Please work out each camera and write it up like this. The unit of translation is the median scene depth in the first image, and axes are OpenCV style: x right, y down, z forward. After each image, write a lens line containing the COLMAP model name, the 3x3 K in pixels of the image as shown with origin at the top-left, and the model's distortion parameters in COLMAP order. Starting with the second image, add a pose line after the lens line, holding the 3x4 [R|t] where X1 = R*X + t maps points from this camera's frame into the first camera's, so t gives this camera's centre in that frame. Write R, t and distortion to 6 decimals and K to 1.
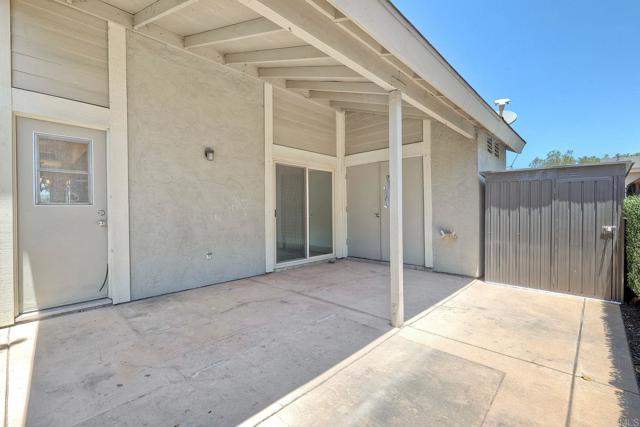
lens RADIAL K [[286.9, 0, 317.9], [0, 286.9, 209.2], [0, 0, 1]] dist [0.001479, -0.000078]
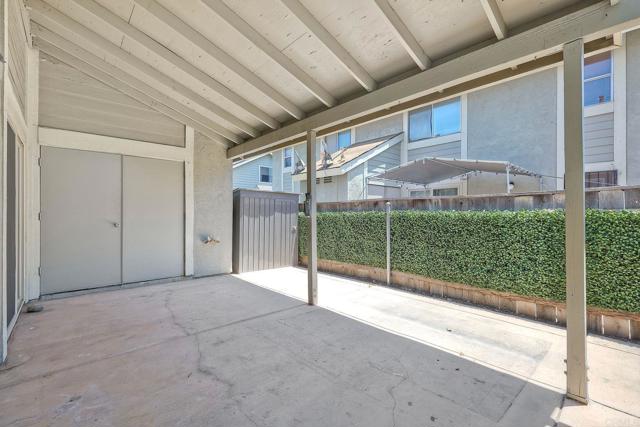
lens RADIAL K [[286.9, 0, 328.1], [0, 286.9, 215.5], [0, 0, 1]] dist [0.014400, 0.000008]
pose [[0.052061, 0.003373, 0.998638, -0.749801], [-0.008724, 0.999958, -0.002923, -0.008392], [-0.998606, -0.008560, 0.052089, 0.596633]]
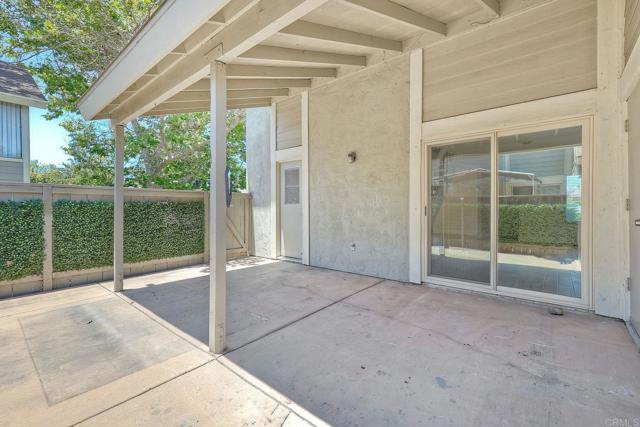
lens RADIAL K [[276.3, 0, 323.1], [0, 276.3, 207.2], [0, 0, 1]] dist [0.003636, 0.000201]
pose [[0.066701, 0.006960, -0.997749, 0.750699], [0.011457, 0.999904, 0.007741, -0.006344], [0.997707, -0.011947, 0.066615, 0.867442]]
